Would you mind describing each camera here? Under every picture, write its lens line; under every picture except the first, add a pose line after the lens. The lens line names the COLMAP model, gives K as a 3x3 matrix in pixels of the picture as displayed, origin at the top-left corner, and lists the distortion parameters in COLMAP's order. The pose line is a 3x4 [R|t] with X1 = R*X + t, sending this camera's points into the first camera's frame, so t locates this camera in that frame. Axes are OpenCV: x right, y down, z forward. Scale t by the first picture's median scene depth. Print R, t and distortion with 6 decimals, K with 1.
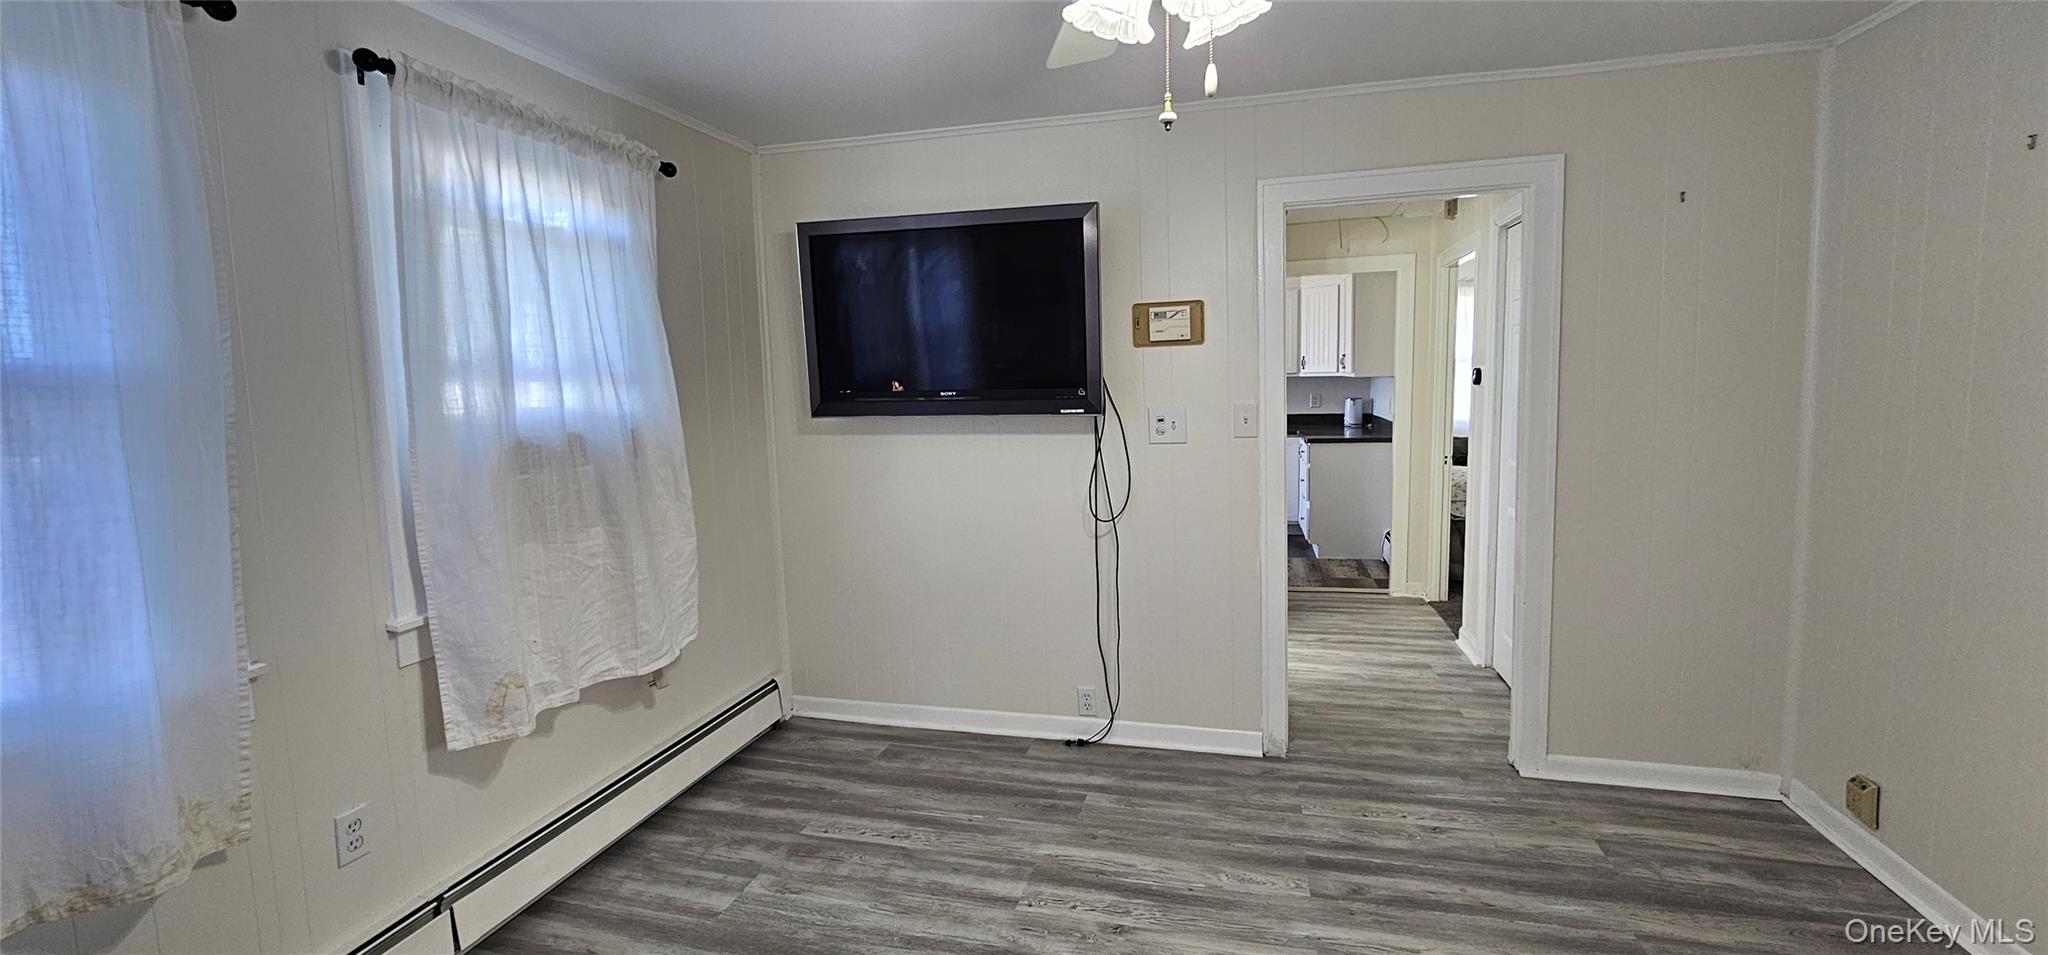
lens RADIAL K [[844.1, 0, 1025.8], [0, 844.1, 468.1], [0, 0, 1]] dist [-0.001114, -0.000087]
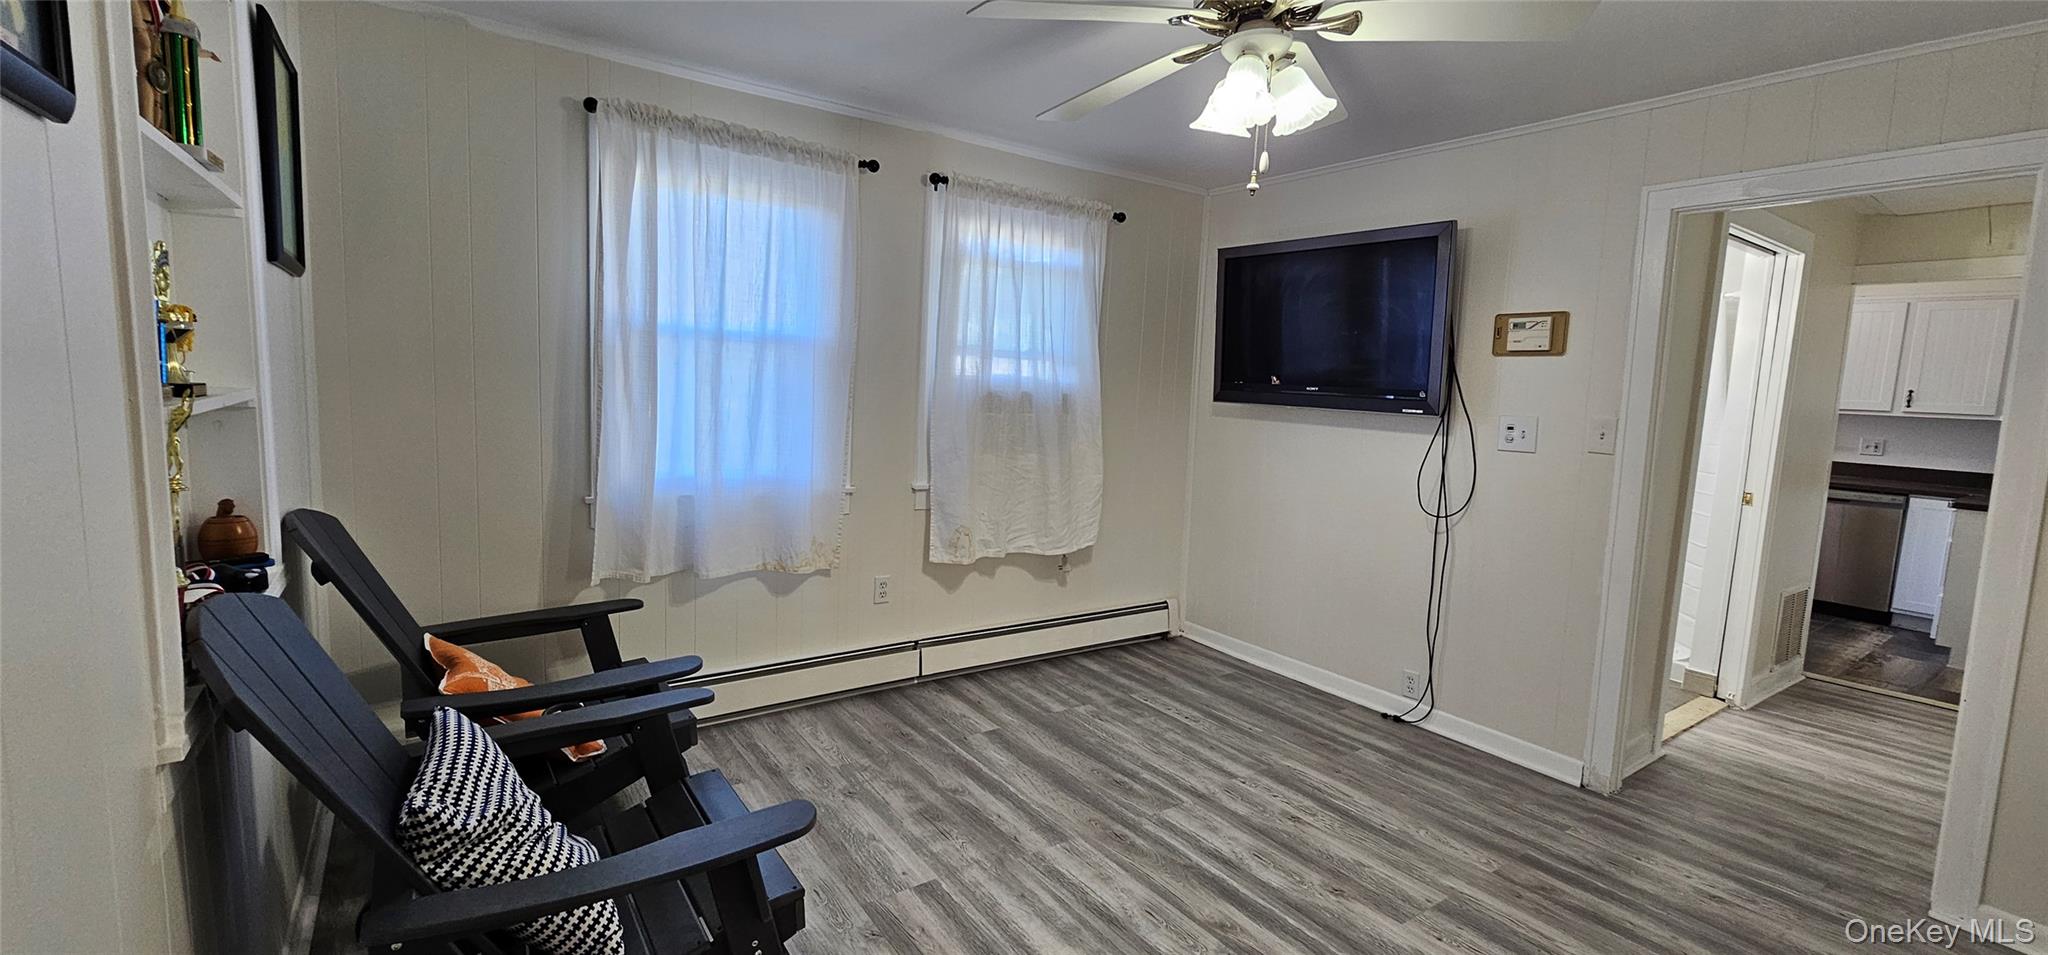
lens RADIAL K [[839.0, 0, 1024.0], [0, 839.0, 477.5], [0, 0, 1]] dist [-0.002303, -0.000168]
pose [[0.758989, 0.133964, -0.637173, 0.414536], [-0.131990, 0.989943, 0.050909, 0.032142], [0.637584, 0.045462, 0.769038, -0.175857]]
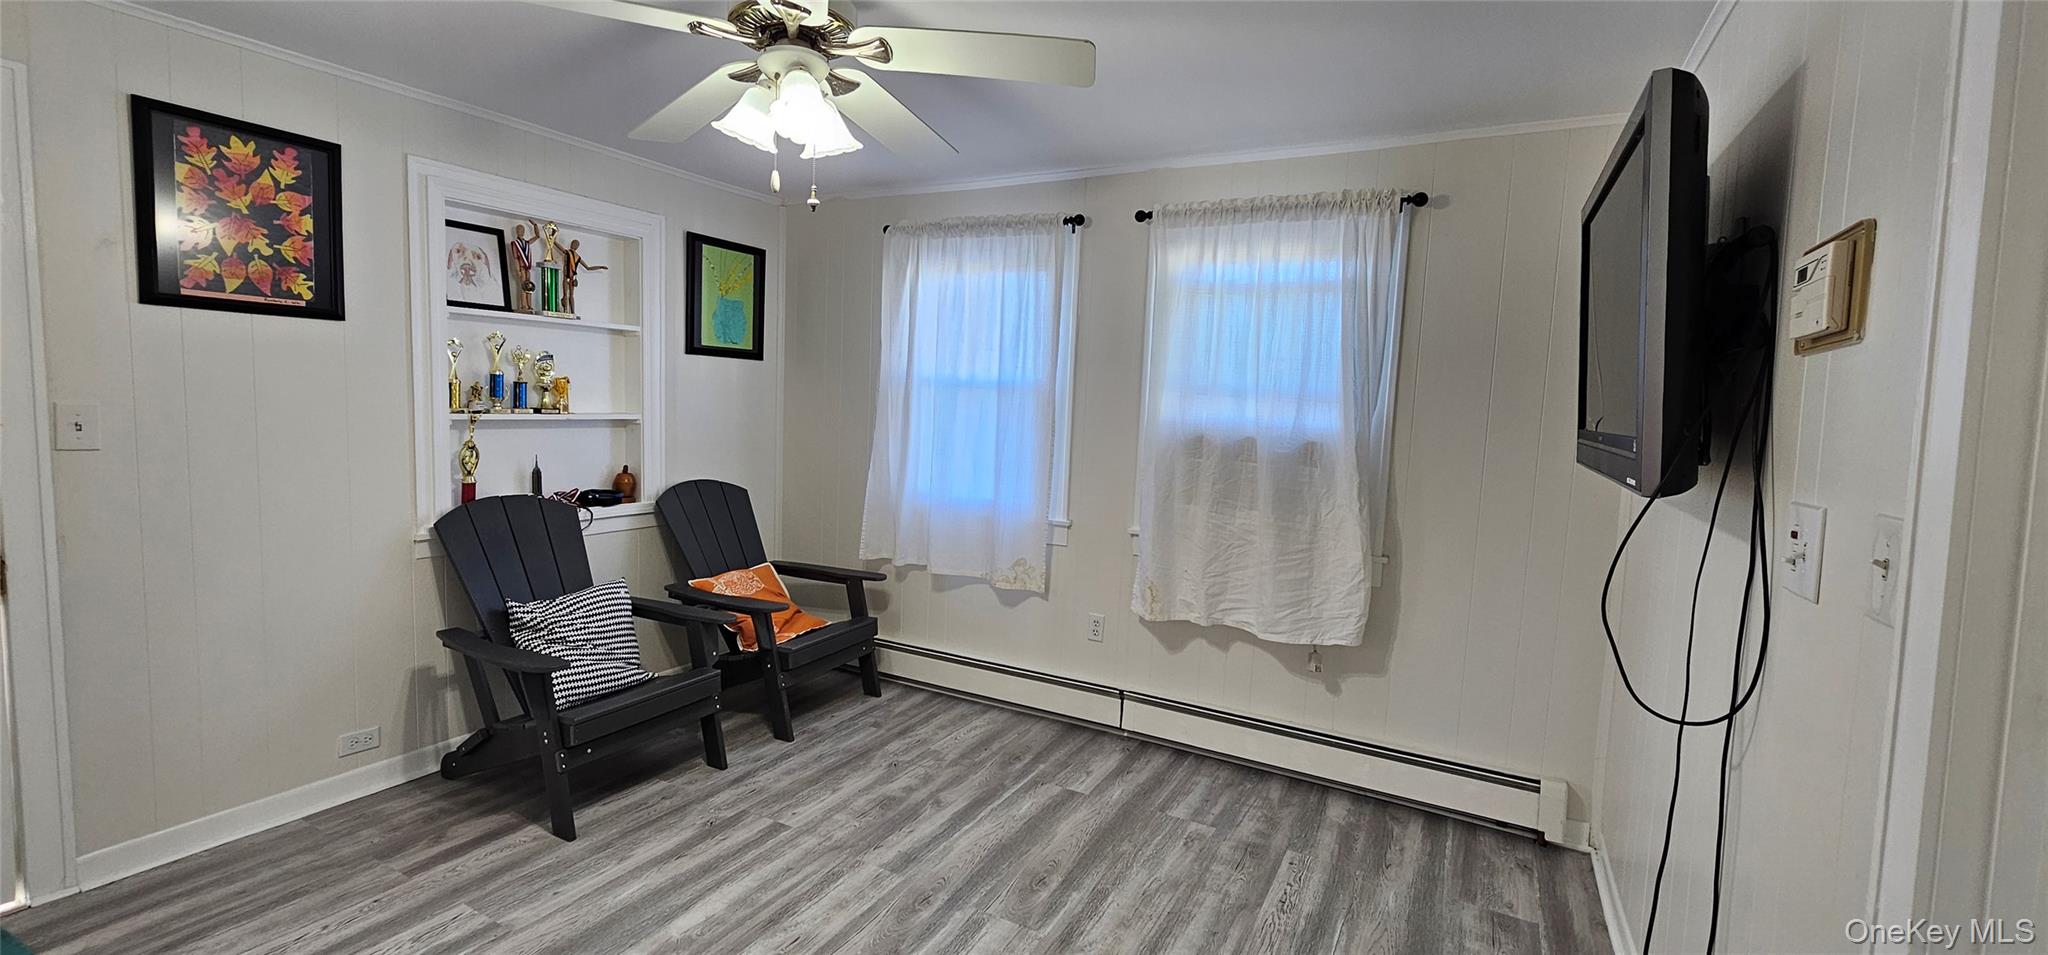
lens RADIAL K [[839.0, 0, 1024.0], [0, 839.0, 477.5], [0, 0, 1]] dist [-0.002303, -0.000168]
pose [[-0.245862, 0.103469, -0.963767, 0.708332], [-0.138347, 0.980361, 0.140543, -0.097962], [0.959381, 0.167888, -0.226719, 0.823468]]
